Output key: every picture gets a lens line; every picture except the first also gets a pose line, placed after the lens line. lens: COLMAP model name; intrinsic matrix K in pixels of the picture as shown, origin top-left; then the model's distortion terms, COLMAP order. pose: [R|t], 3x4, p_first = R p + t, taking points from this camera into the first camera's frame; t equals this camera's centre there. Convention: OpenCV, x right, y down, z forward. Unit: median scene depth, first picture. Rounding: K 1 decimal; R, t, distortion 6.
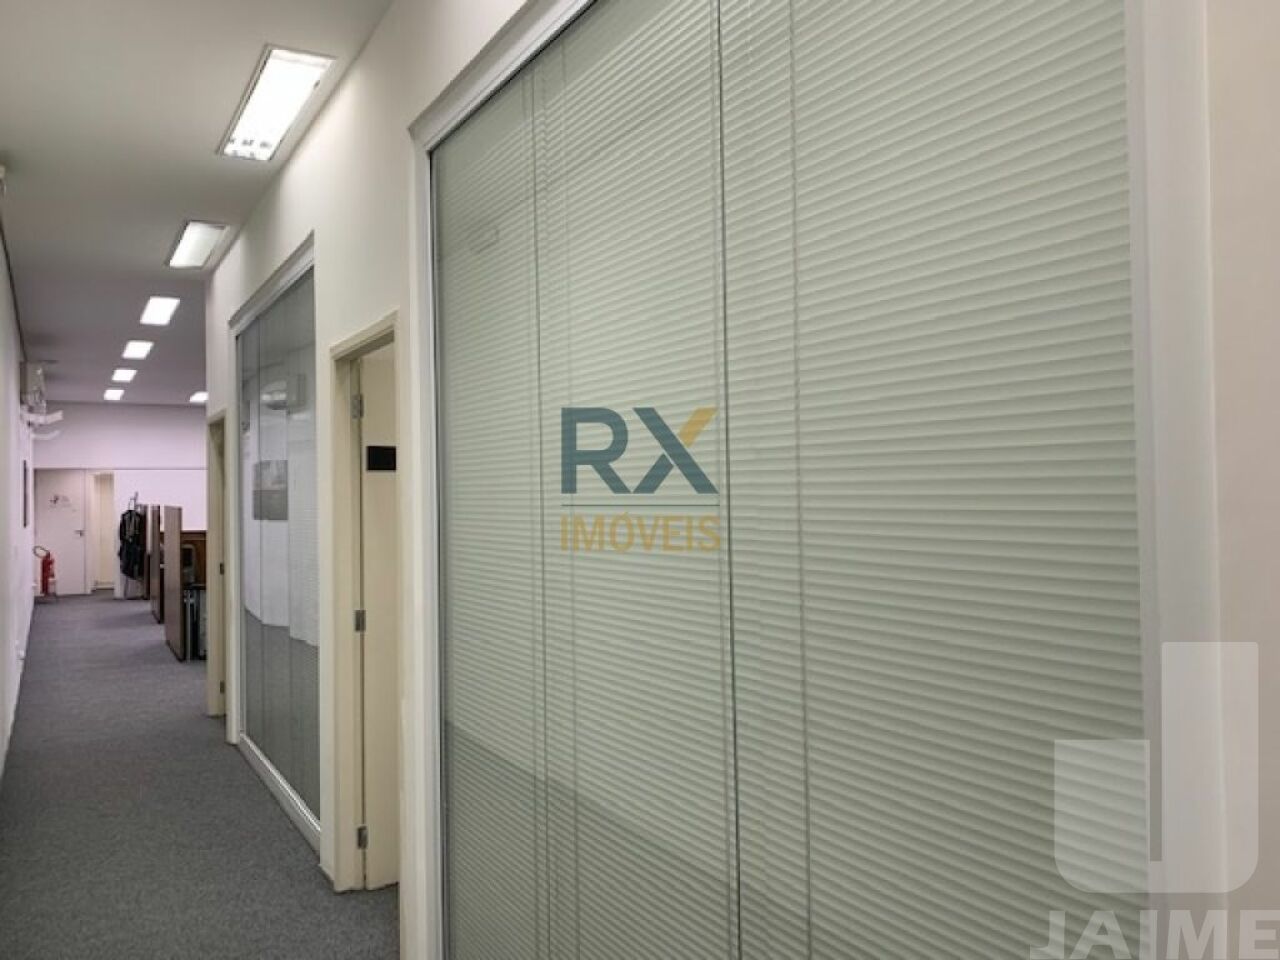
lens RADIAL K [[986.4, 0, 640.1], [0, 986.4, 478.1], [0, 0, 1]] dist [0.059193, -0.079529]
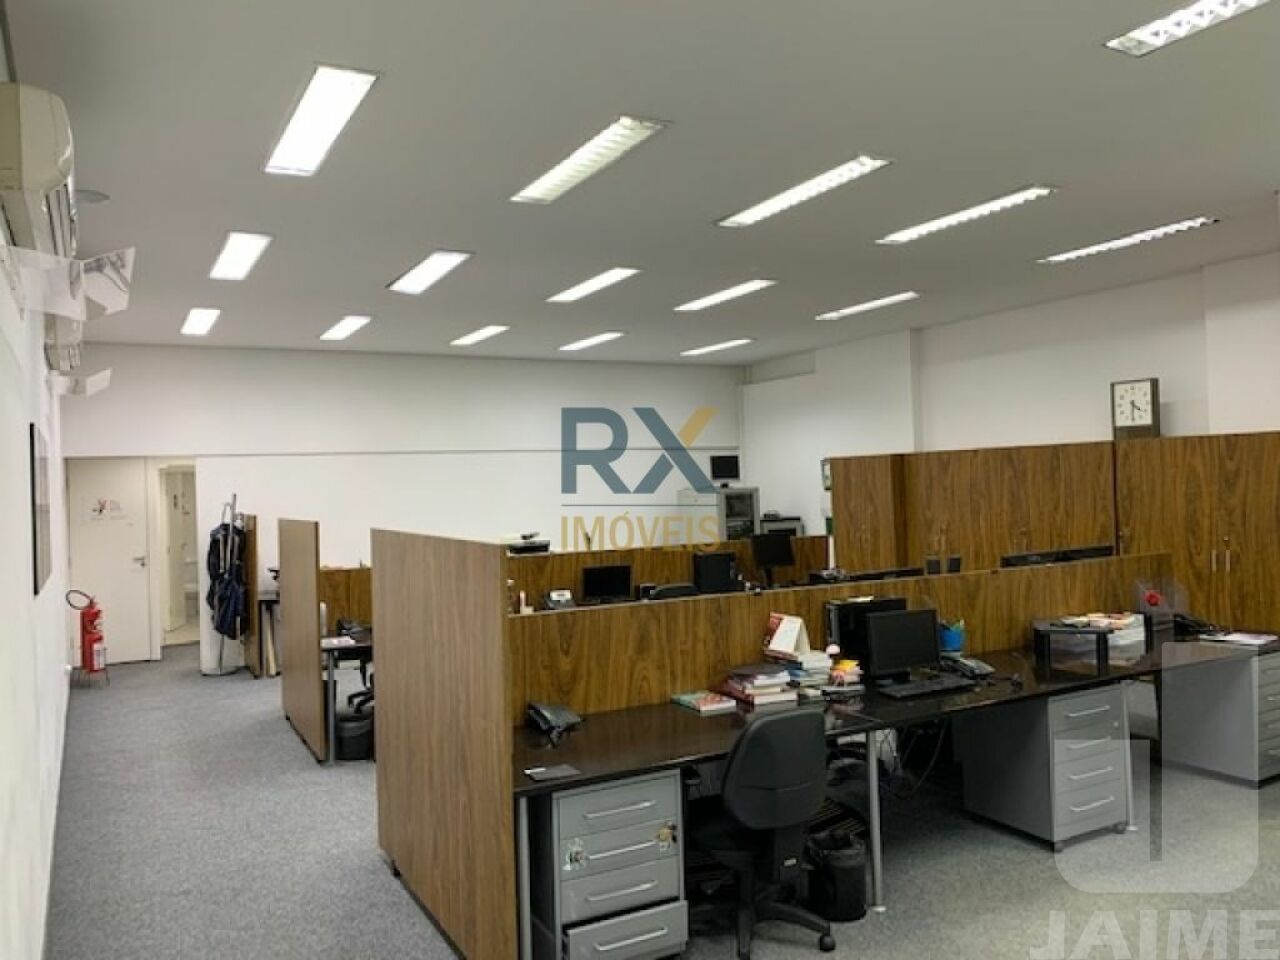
lens RADIAL K [[986.4, 0, 637.1], [0, 986.4, 483.3], [0, 0, 1]] dist [0.059193, -0.079529]
pose [[0.999391, -0.008696, -0.033780, -0.246165], [0.009113, 0.999884, 0.012199, 0.002602], [0.033670, -0.012499, 0.999355, 0.415071]]
